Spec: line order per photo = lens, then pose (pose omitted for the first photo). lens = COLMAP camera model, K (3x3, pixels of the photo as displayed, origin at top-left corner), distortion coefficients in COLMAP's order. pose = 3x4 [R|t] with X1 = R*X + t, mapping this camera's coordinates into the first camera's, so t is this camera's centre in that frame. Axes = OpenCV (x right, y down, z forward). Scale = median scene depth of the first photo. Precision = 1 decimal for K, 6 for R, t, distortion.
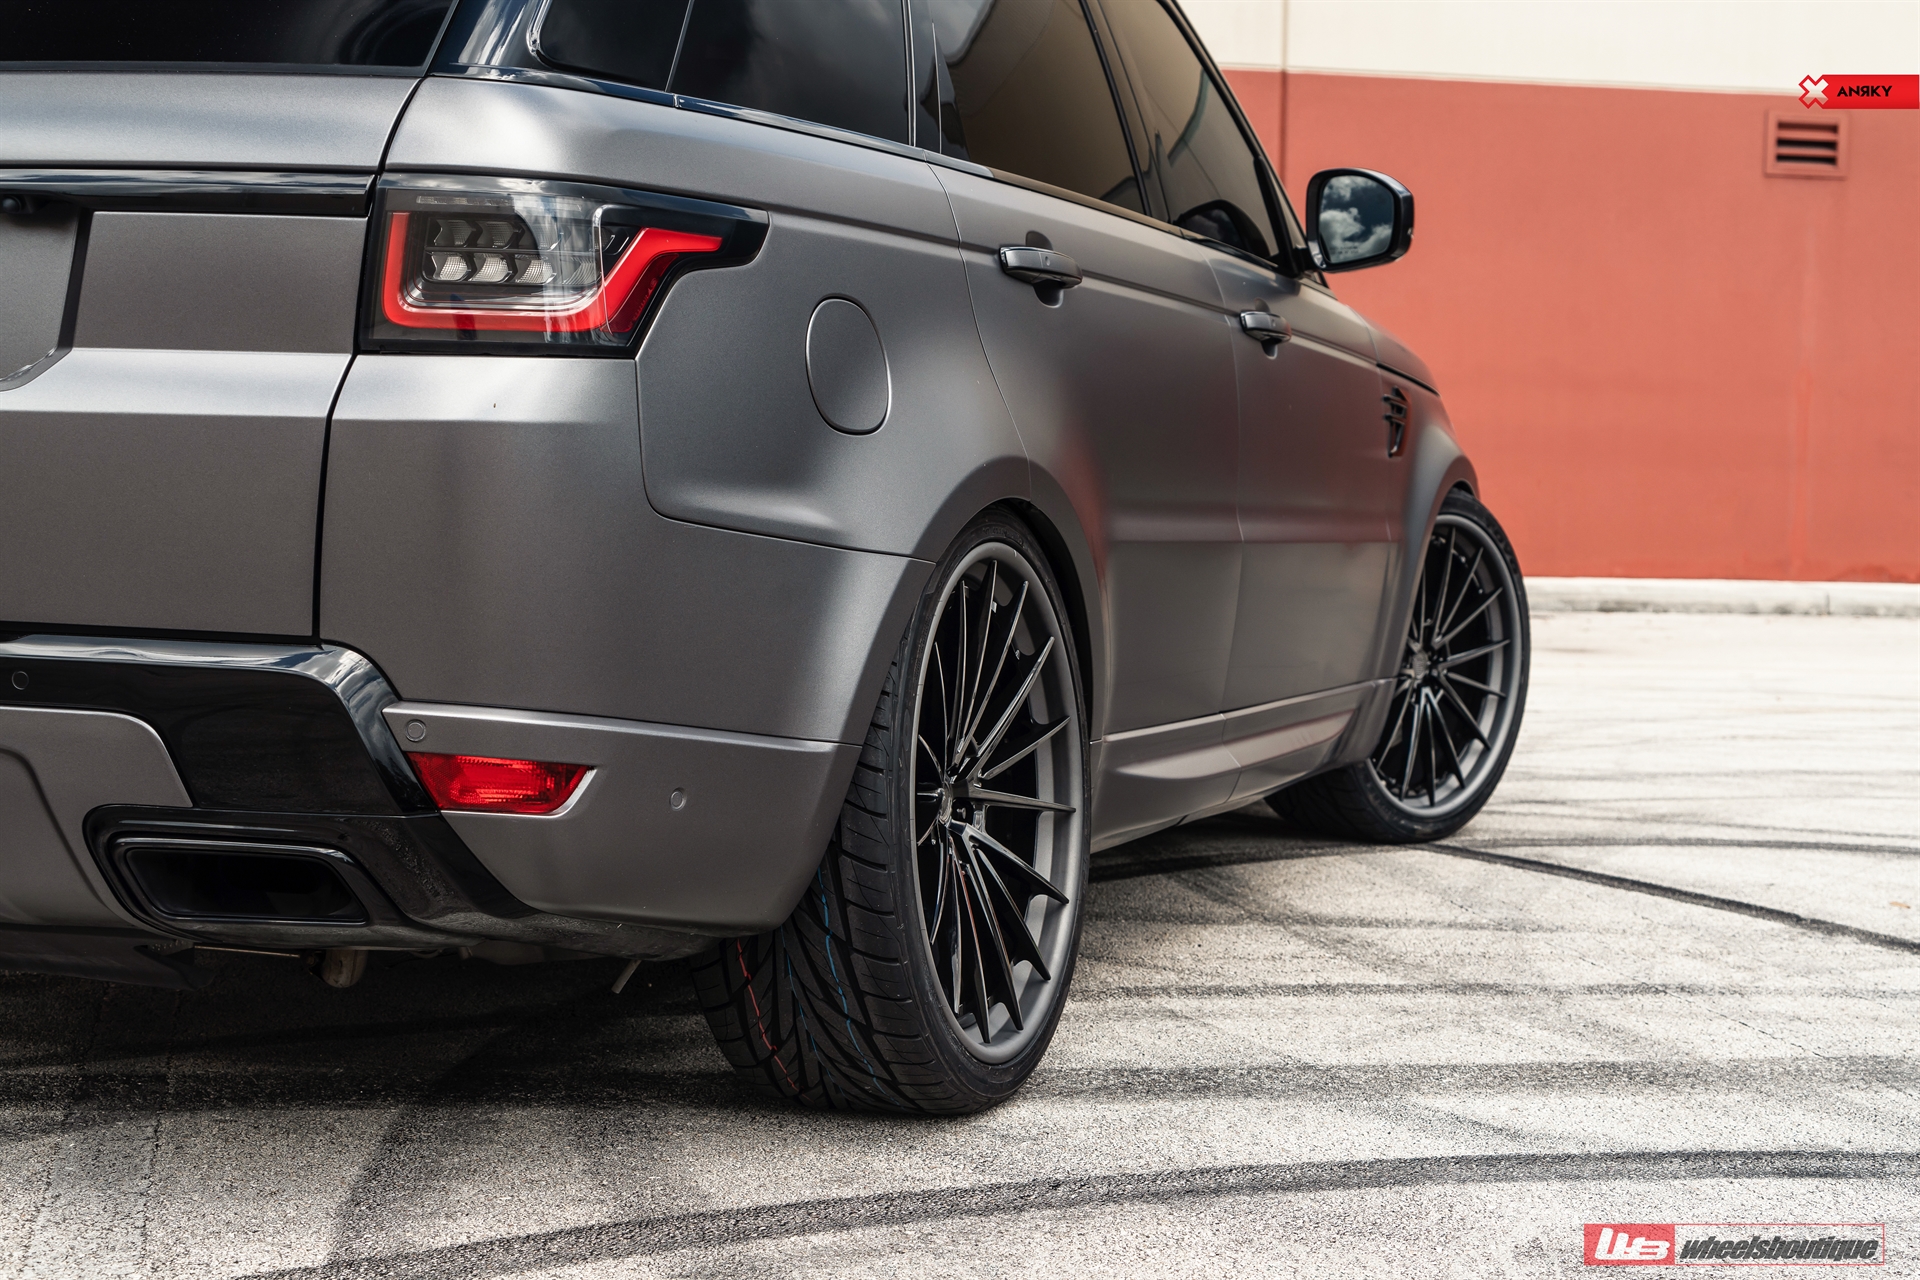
lens RADIAL K [[2940.2, 0, 960.7], [0, 2940.2, 653.7], [0, 0, 1]] dist [0.095357, 0.000000]
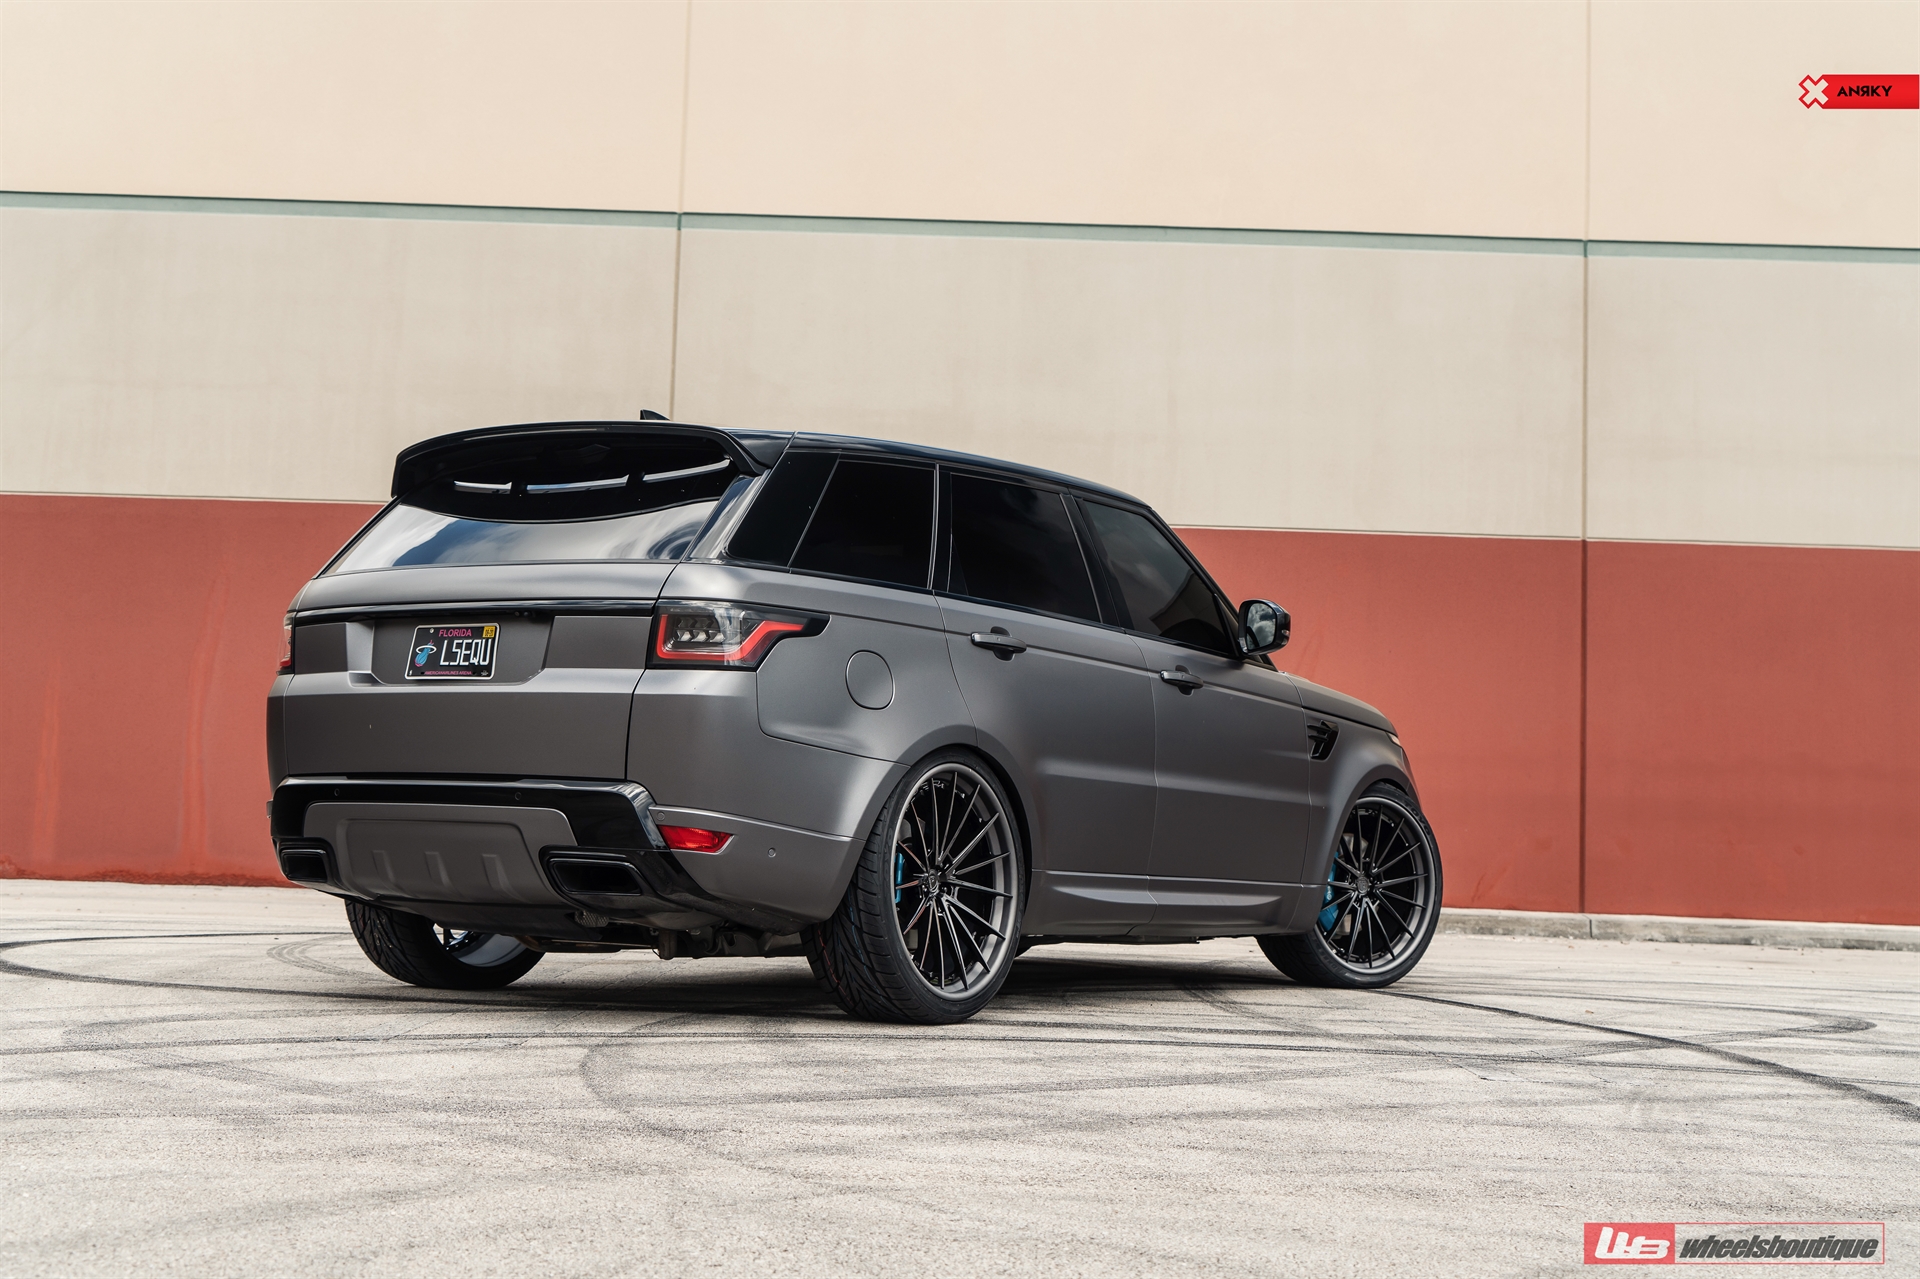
lens RADIAL K [[2518.1, 0, 965.0], [0, 2518.1, 630.2], [0, 0, 1]] dist [0.064265, 0.000000]
pose [[0.974265, -0.008383, -0.225250, 0.435379], [-0.027781, 0.987224, -0.156900, 0.156551], [0.223687, 0.159120, 0.961585, -0.816806]]
